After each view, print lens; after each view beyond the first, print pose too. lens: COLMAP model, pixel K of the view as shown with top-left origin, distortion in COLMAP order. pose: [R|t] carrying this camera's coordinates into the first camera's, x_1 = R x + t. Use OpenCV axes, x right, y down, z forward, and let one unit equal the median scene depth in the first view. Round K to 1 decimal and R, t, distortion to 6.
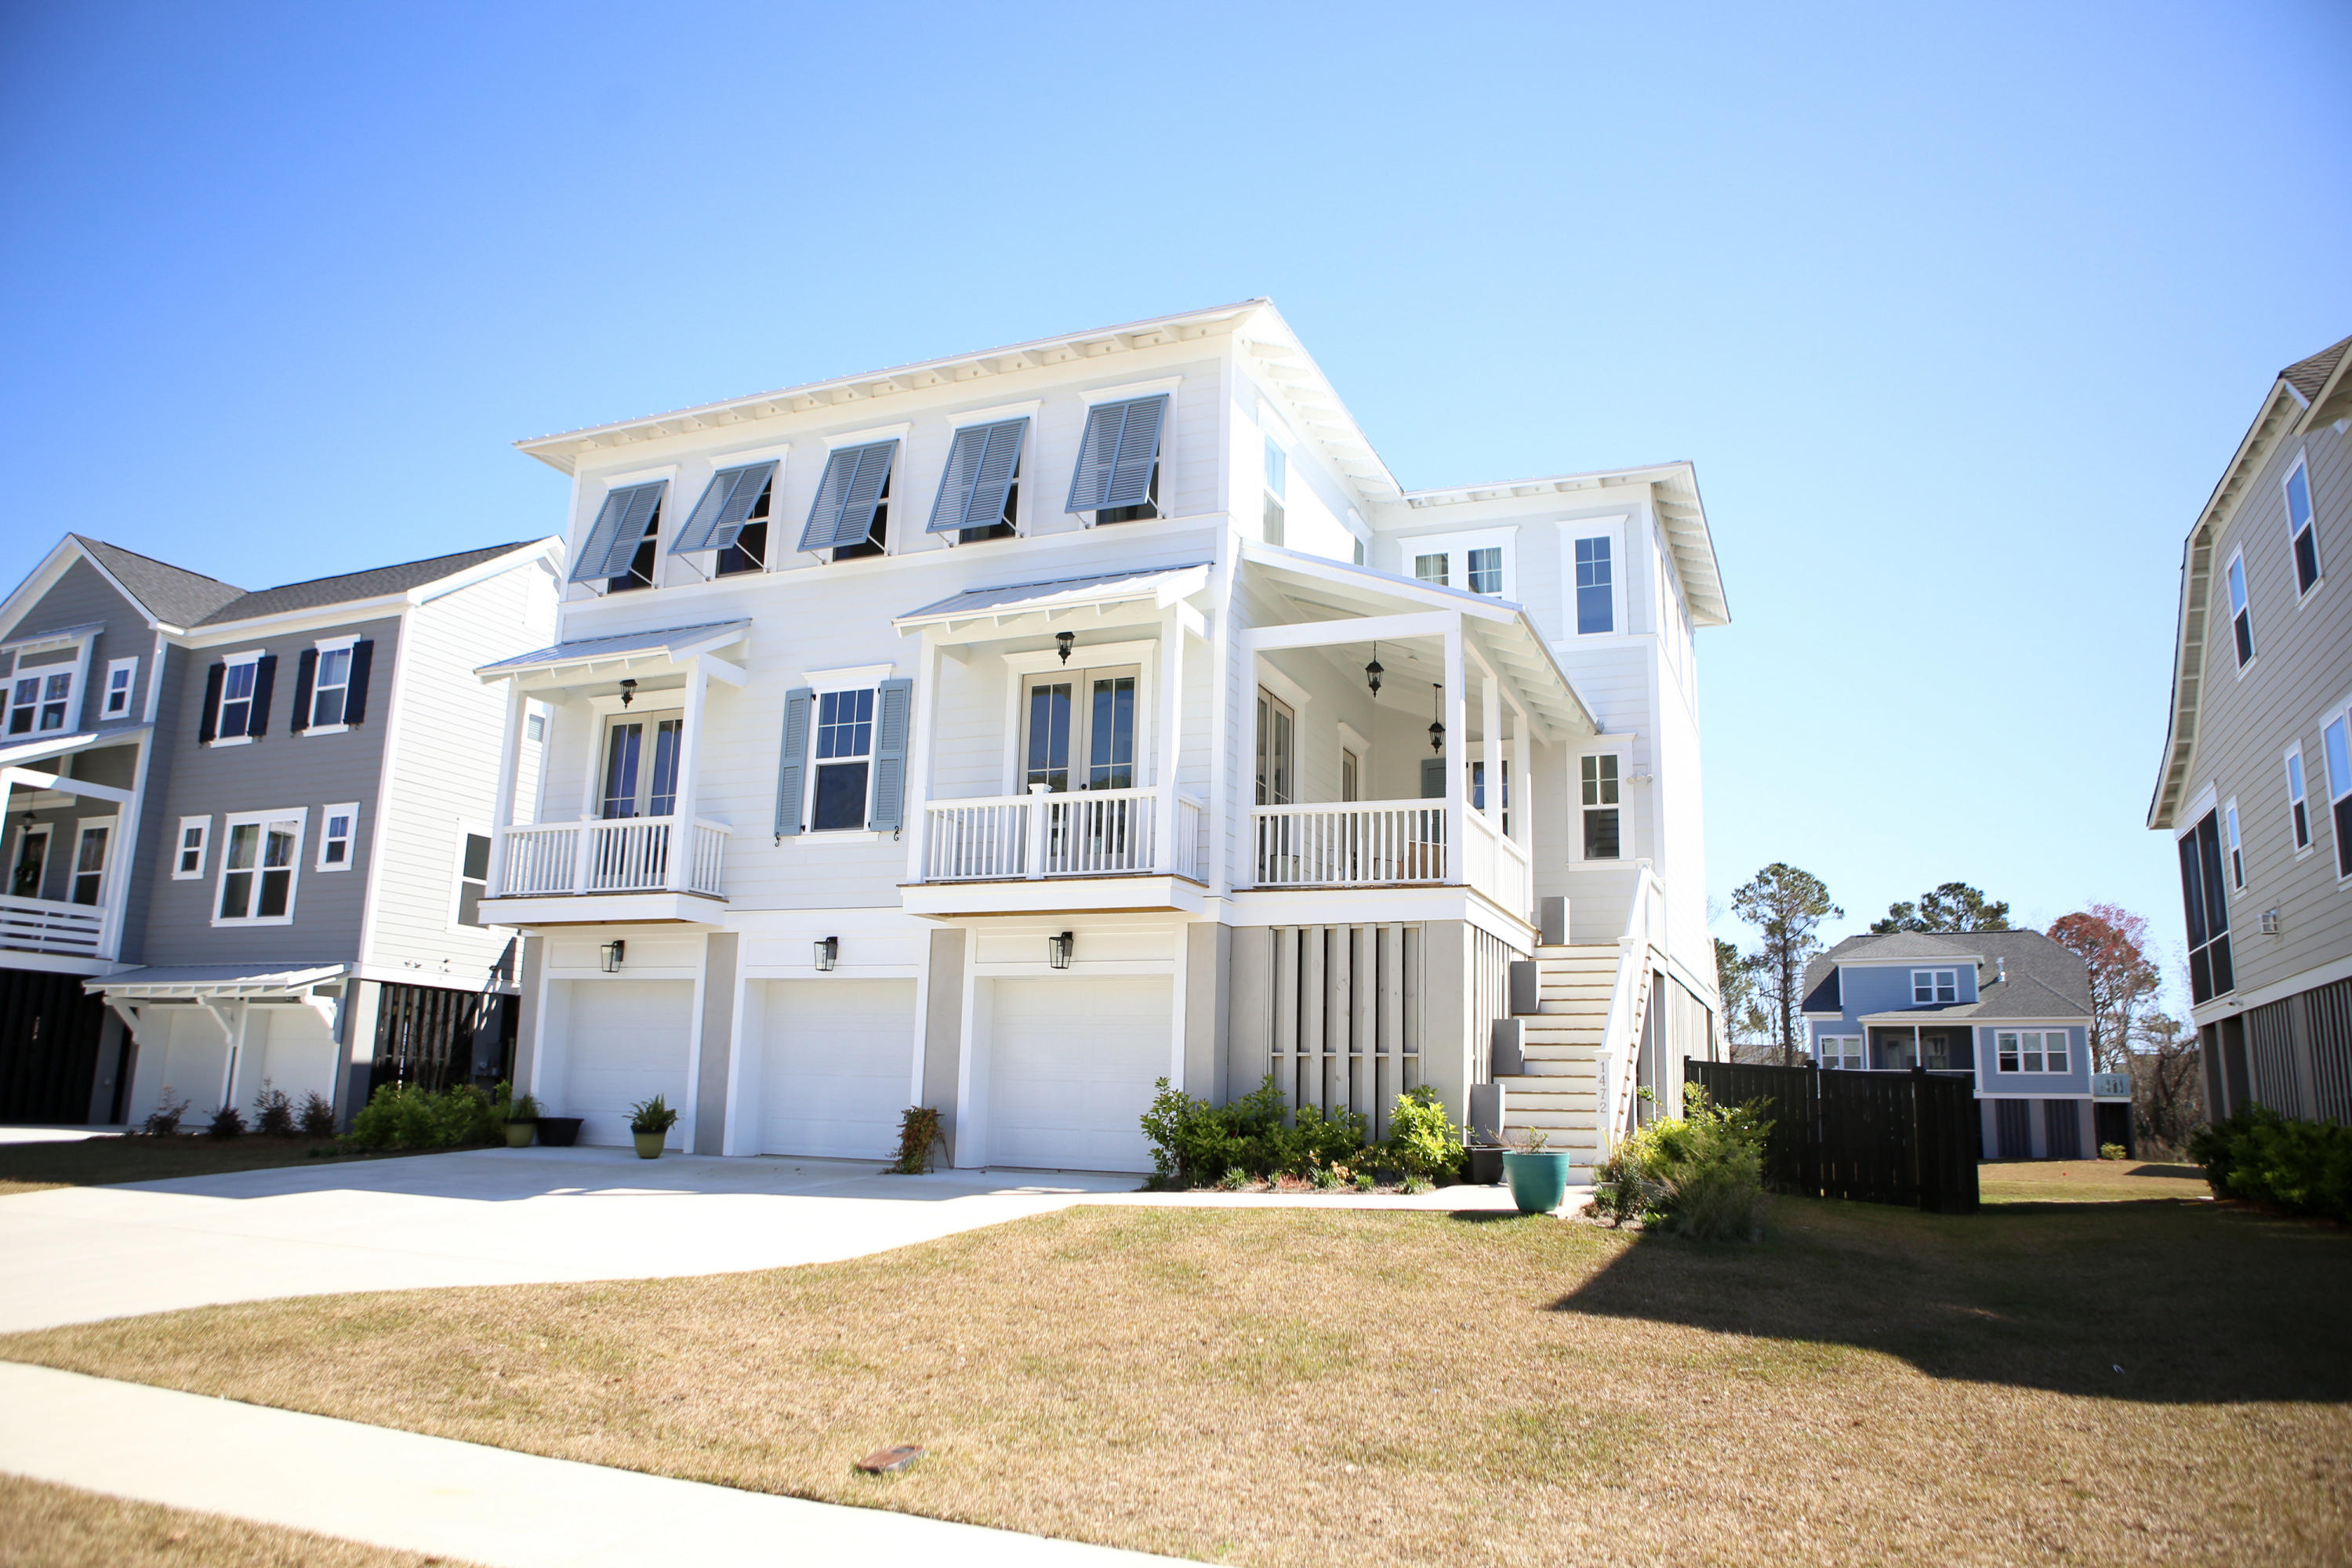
lens RADIAL K [[1580.2, 0, 1166.1], [0, 1580.2, 790.6], [0, 0, 1]] dist [-0.072631, 0.007620]
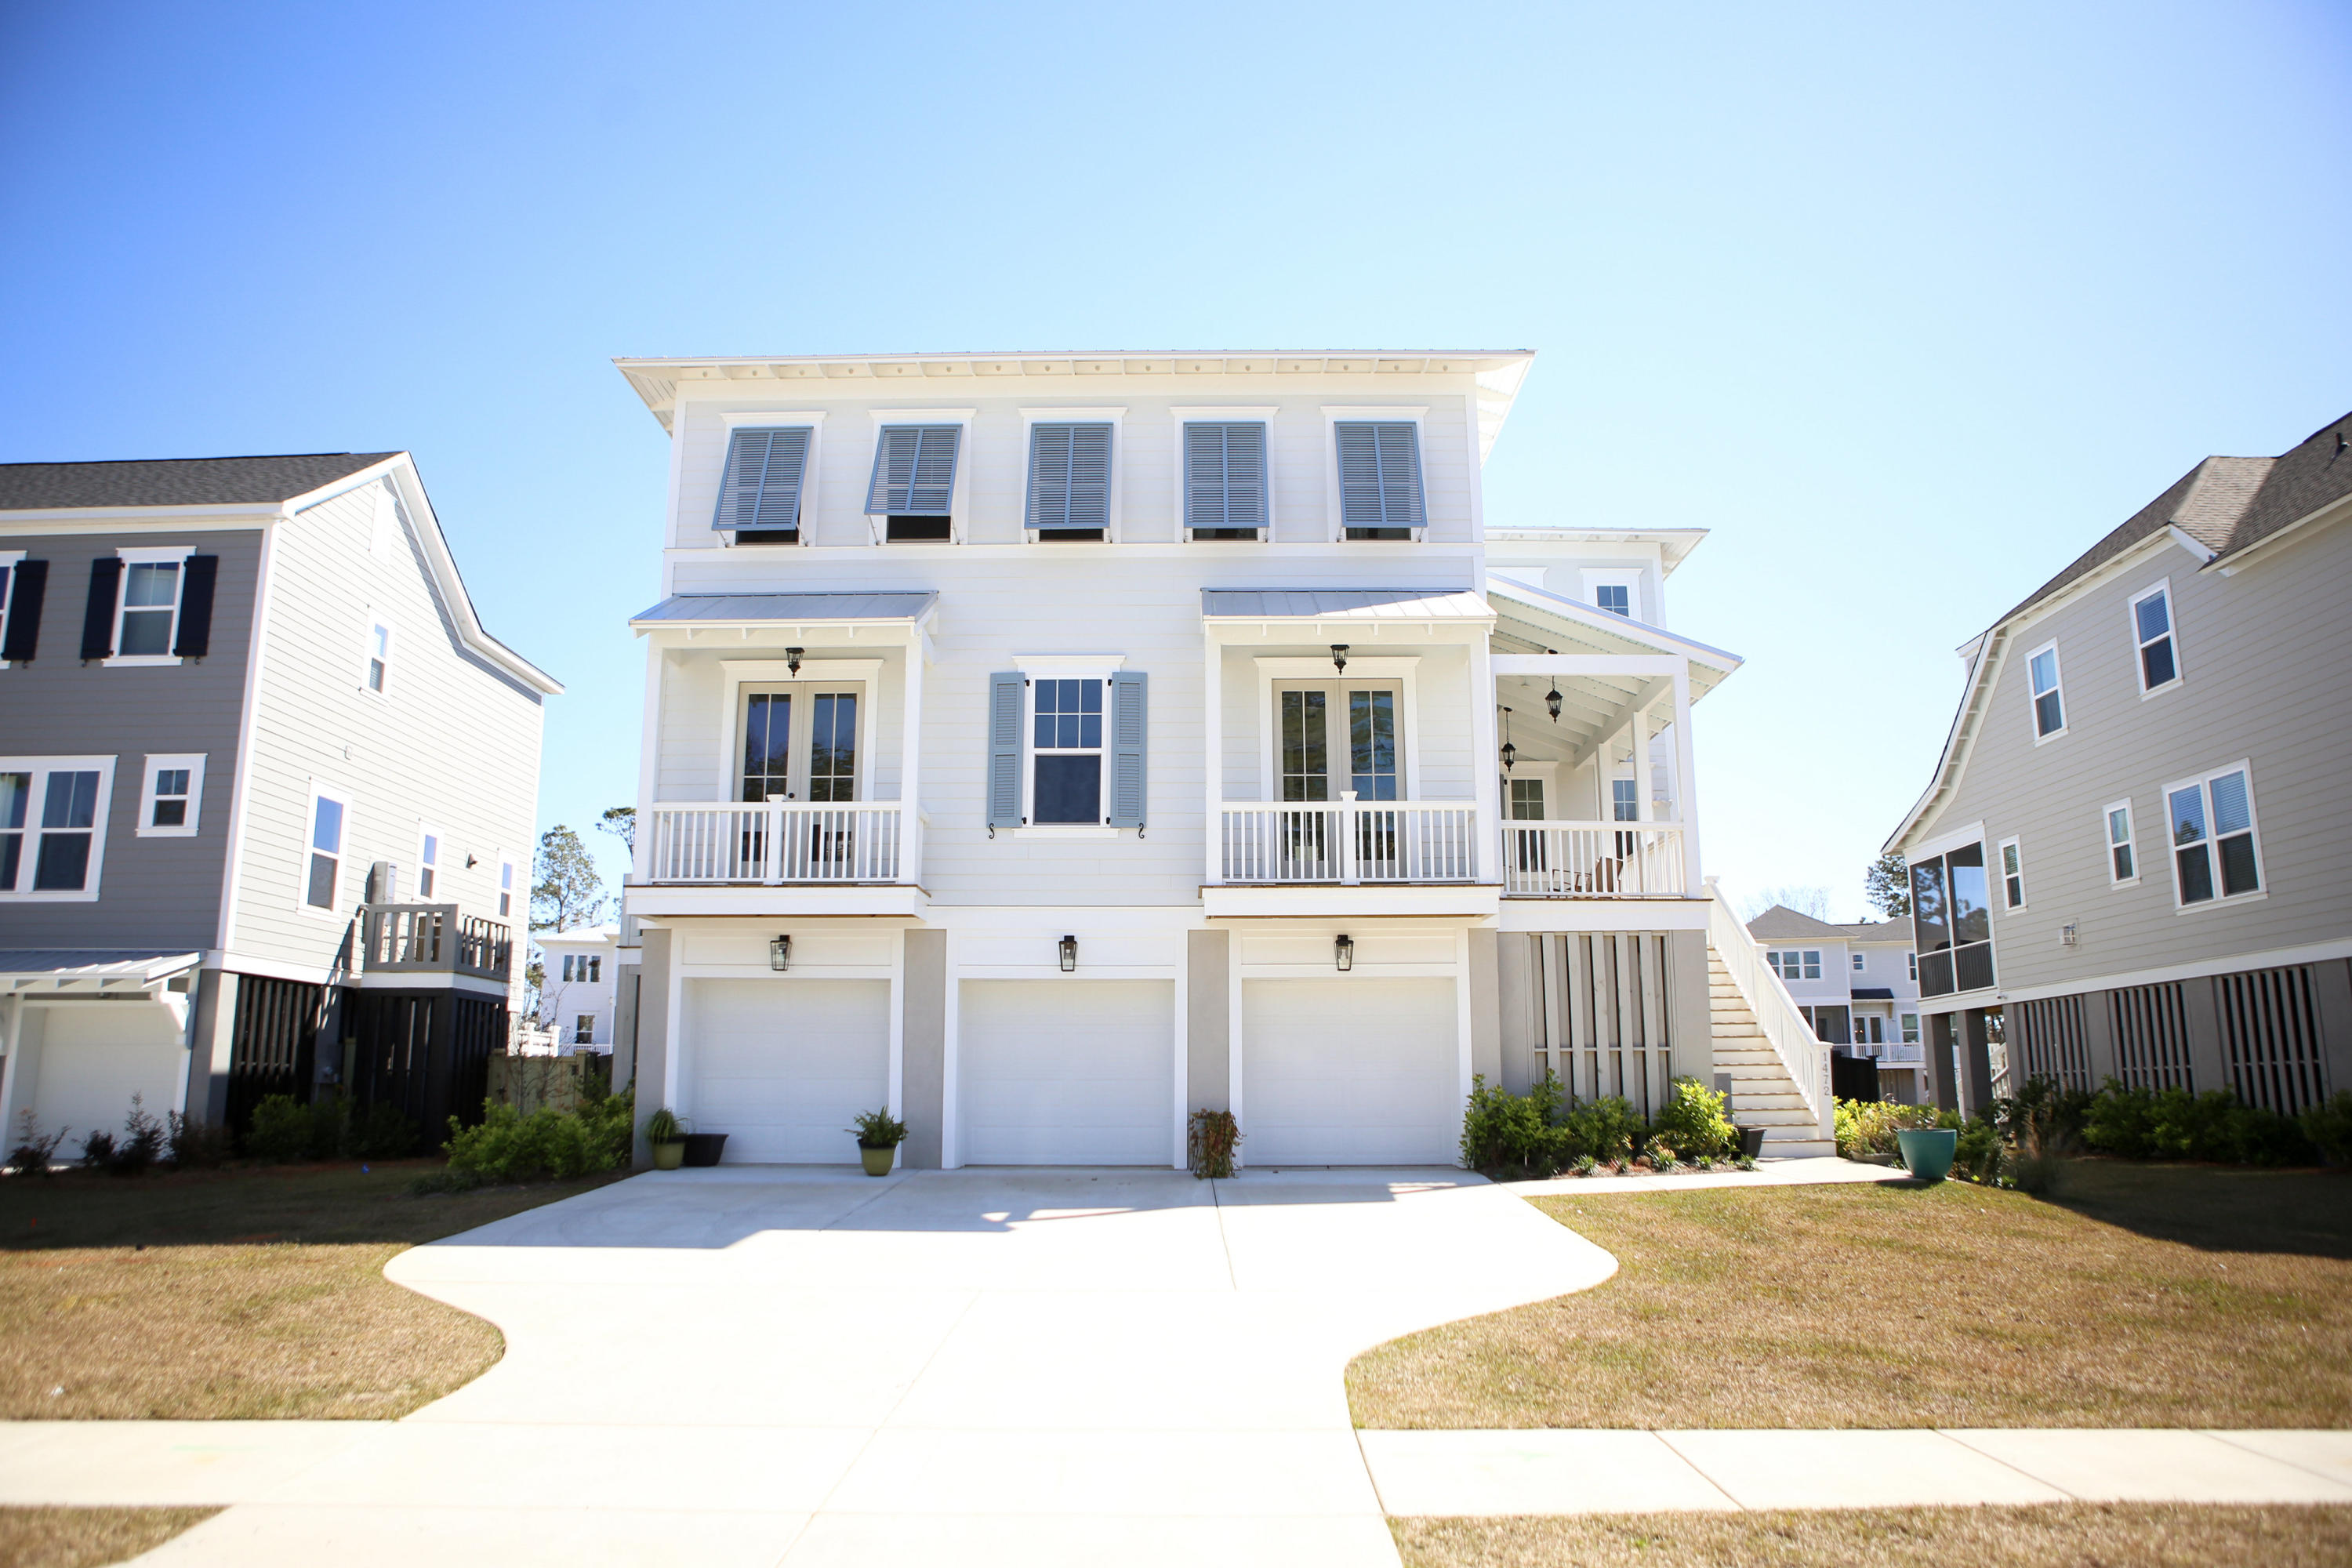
lens RADIAL K [[1580.2, 0, 1169.7], [0, 1580.2, 800.8], [0, 0, 1]] dist [-0.072631, 0.007620]
pose [[0.924598, 0.044120, 0.378381, -0.492057], [-0.051250, 0.998647, 0.008790, -0.001111], [-0.377481, -0.027519, 0.925608, 0.080748]]
